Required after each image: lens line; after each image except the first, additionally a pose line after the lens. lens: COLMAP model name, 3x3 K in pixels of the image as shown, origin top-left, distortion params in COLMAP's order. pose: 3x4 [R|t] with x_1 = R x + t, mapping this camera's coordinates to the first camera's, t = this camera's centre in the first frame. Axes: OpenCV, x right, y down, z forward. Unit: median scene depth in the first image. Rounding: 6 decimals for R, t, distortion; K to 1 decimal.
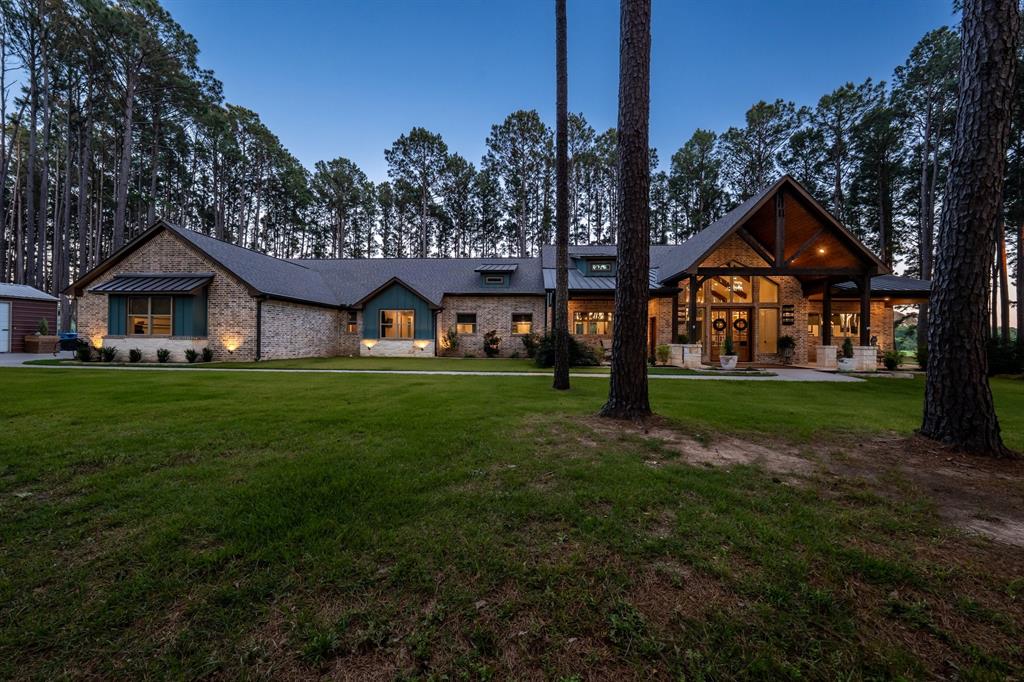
lens RADIAL K [[360.5, 0, 512.0], [0, 360.5, 341.0], [0, 0, 1]] dist [0.000210, 0.000080]
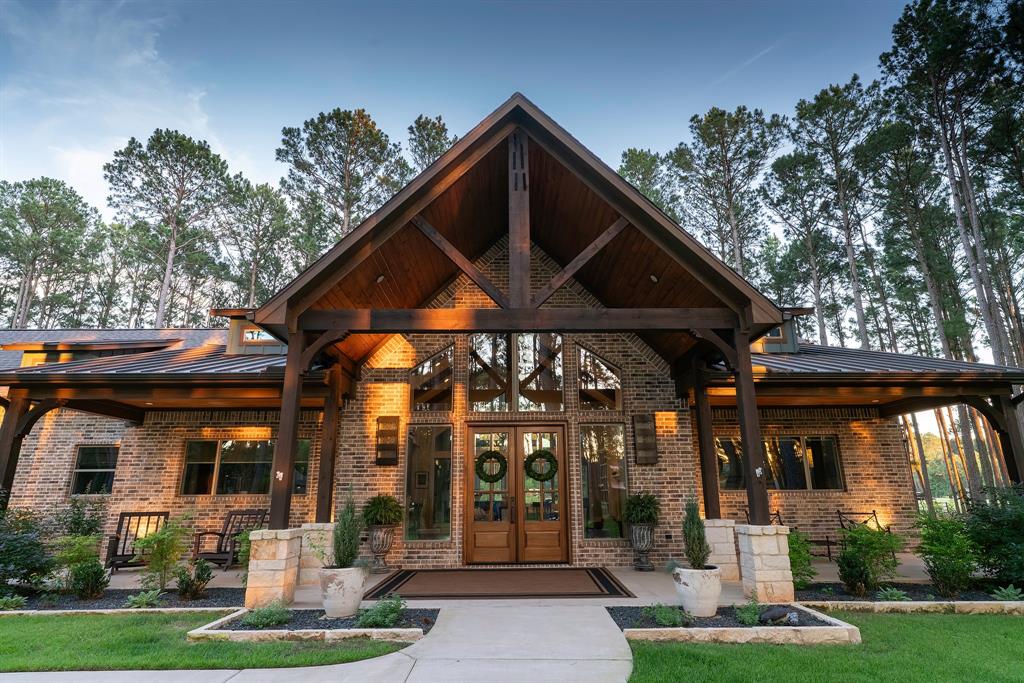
lens RADIAL K [[566.1, 0, 512.0], [0, 566.1, 341.5], [0, 0, 1]] dist [-0.002251, -0.000671]
pose [[0.996735, 0.002339, 0.080705, 0.246575], [0.018528, 0.966277, -0.256836, -0.007692], [-0.078584, 0.257493, 0.963079, 0.157594]]
